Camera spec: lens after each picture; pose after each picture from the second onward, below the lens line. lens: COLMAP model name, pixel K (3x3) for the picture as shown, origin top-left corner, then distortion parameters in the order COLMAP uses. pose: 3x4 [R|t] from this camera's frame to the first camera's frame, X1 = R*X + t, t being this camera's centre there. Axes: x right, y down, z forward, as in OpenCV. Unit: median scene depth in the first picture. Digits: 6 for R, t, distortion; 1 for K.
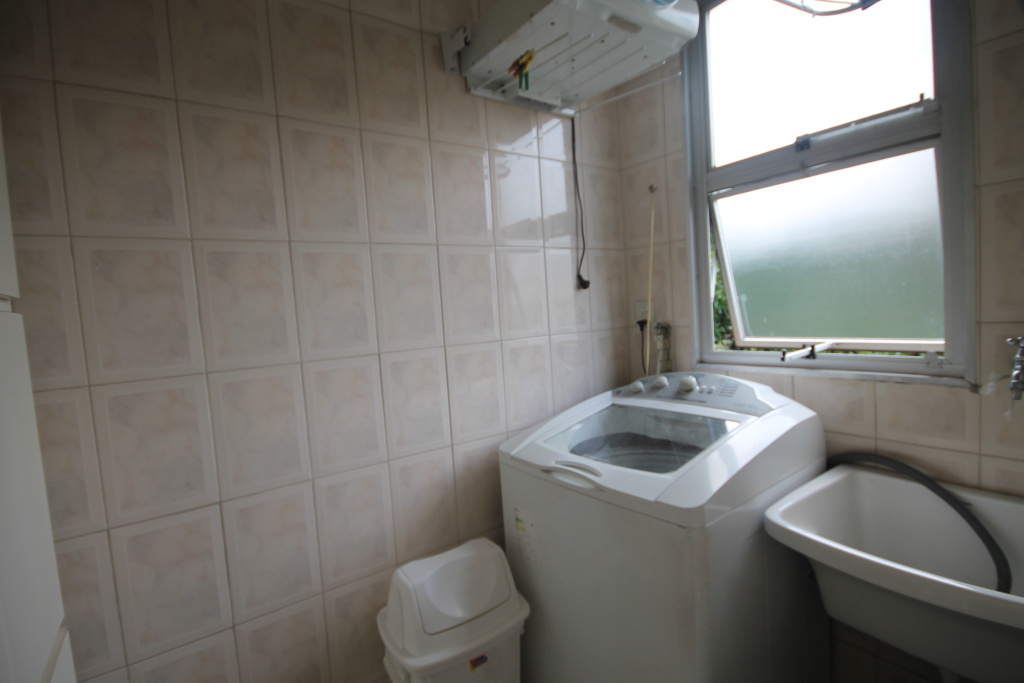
lens RADIAL K [[481.7, 0, 512.5], [0, 481.7, 343.5], [0, 0, 1]] dist [0.005910, -0.006557]
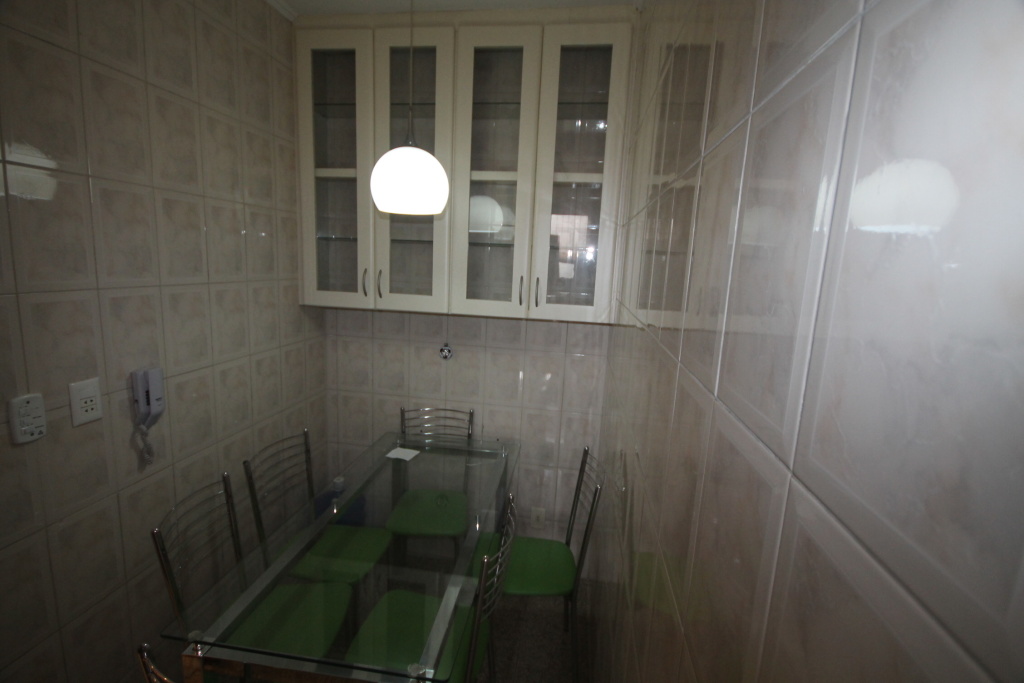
lens RADIAL K [[481.7, 0, 512.5], [0, 481.7, 343.5], [0, 0, 1]] dist [0.005910, -0.006557]
pose [[0.681504, -0.033561, 0.731044, -0.814870], [-0.021023, 0.997638, 0.065399, 0.098004], [-0.731512, -0.059939, 0.679189, -0.607174]]
